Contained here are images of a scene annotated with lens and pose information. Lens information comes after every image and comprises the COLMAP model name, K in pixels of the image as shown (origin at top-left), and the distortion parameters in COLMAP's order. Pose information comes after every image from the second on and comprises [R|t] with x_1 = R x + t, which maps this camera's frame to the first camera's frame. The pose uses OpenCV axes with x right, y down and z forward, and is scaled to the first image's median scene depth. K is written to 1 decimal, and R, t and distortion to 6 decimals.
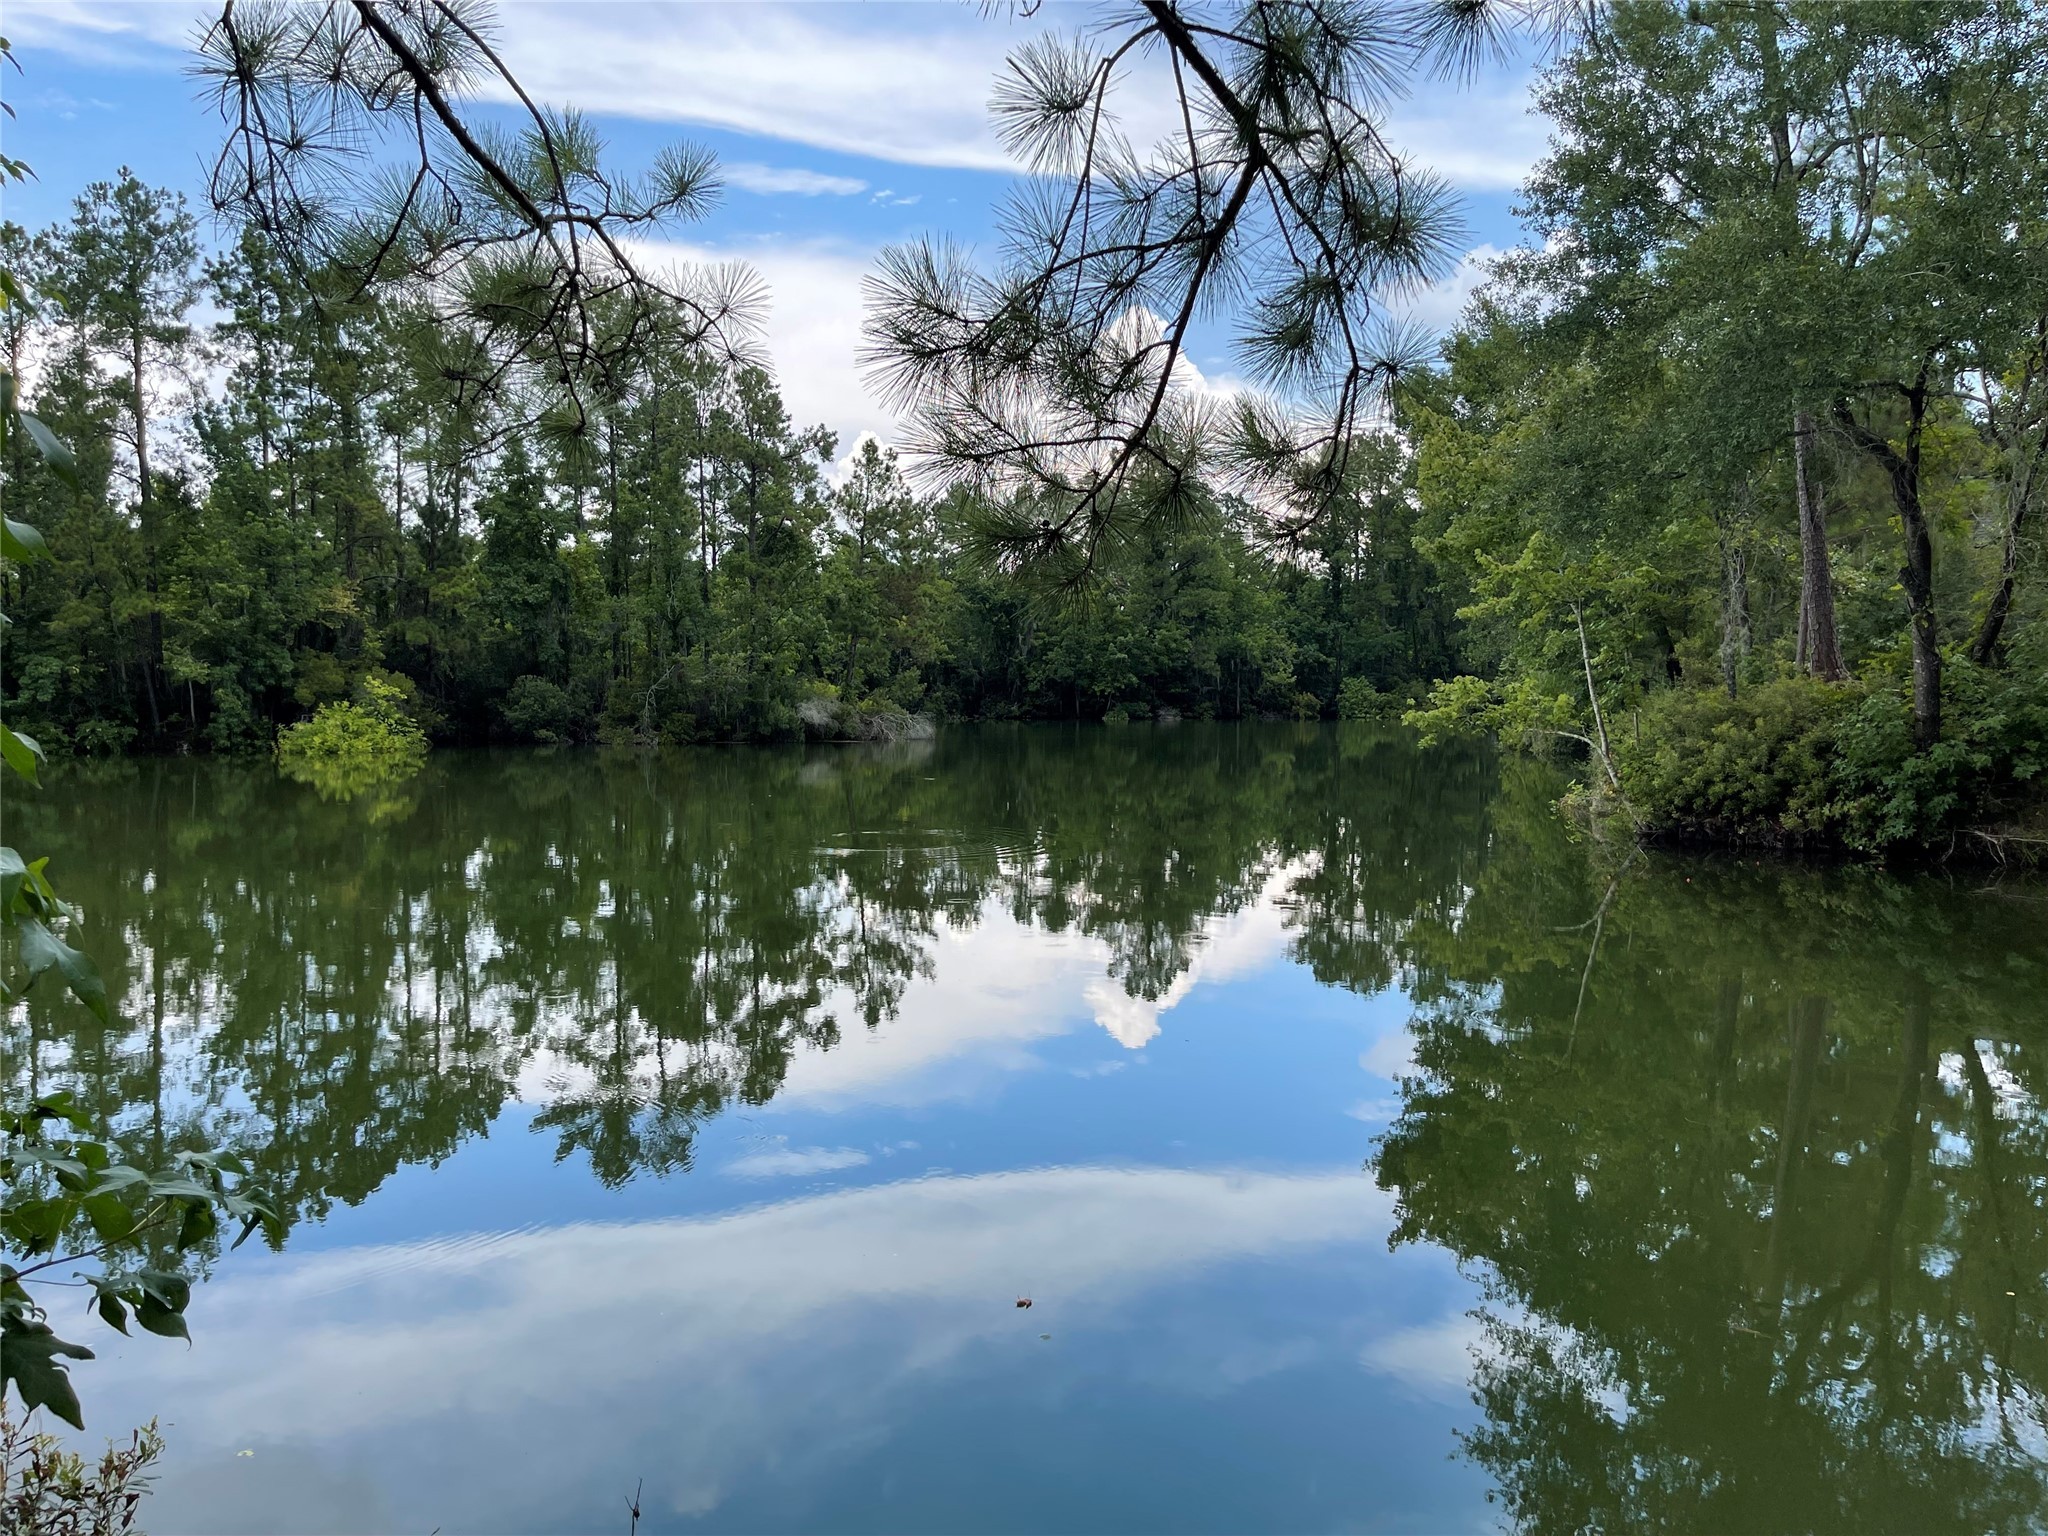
lens RADIAL K [[1581.5, 0, 1020.8], [0, 1581.5, 759.7], [0, 0, 1]] dist [0.110889, -0.132585]
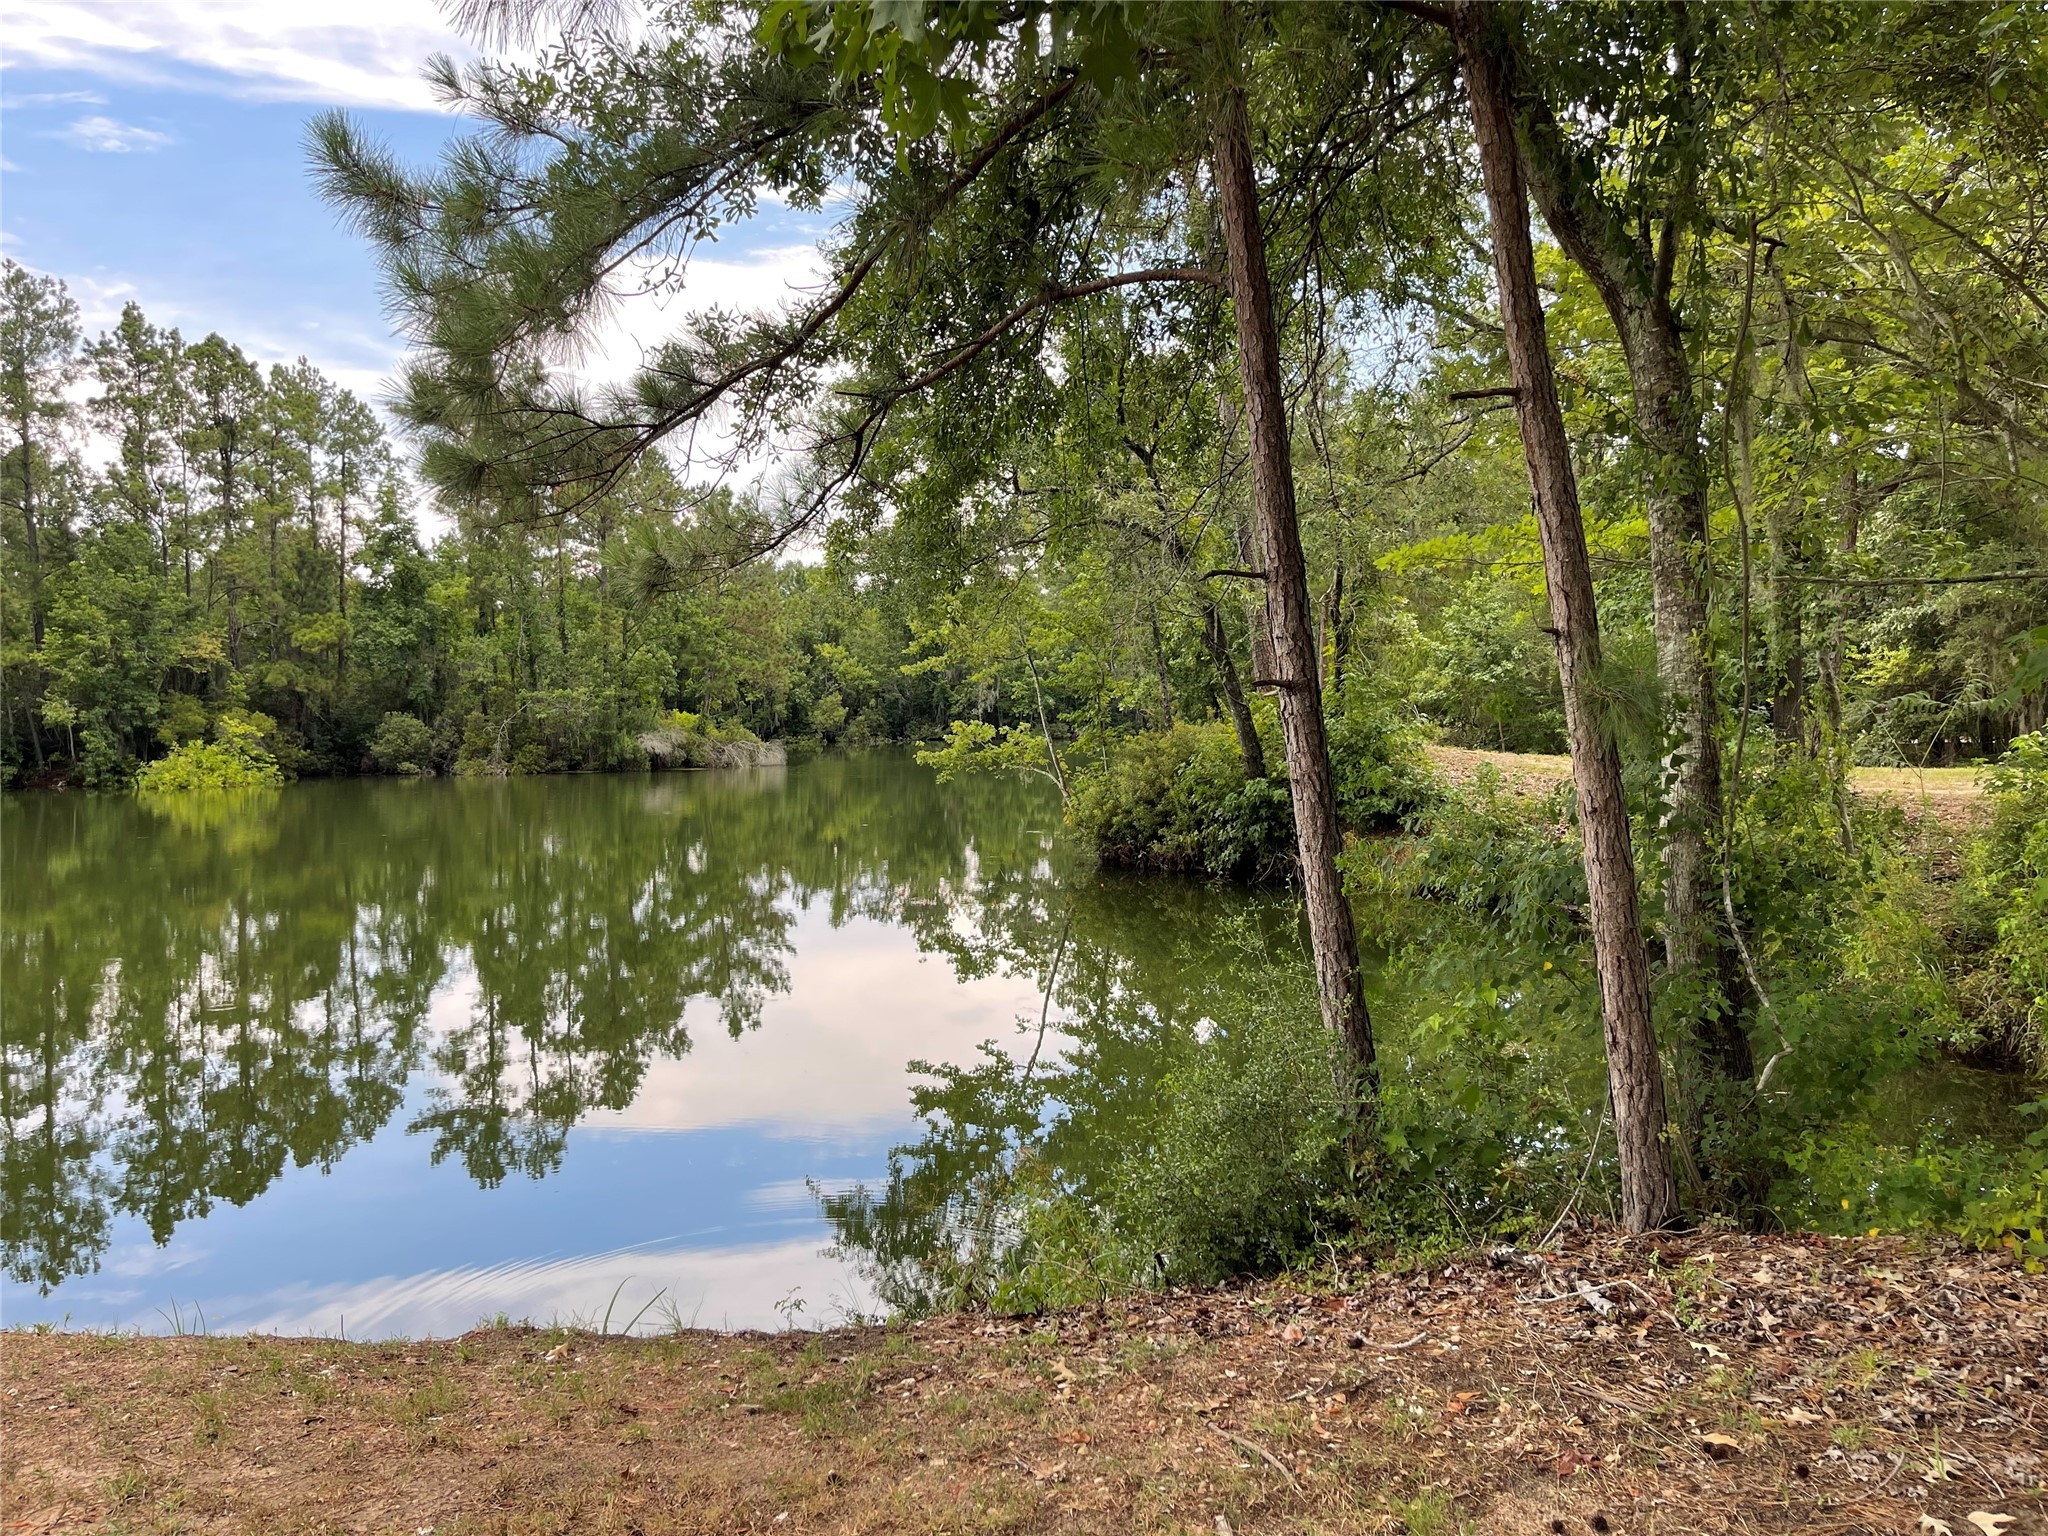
lens RADIAL K [[1581.5, 0, 1020.8], [0, 1581.5, 759.7], [0, 0, 1]] dist [0.110889, -0.132585]
pose [[0.998417, -0.011928, -0.054957, 0.175655], [0.011485, 0.999899, -0.008368, -0.006685], [0.055051, 0.007723, 0.998454, -0.057509]]
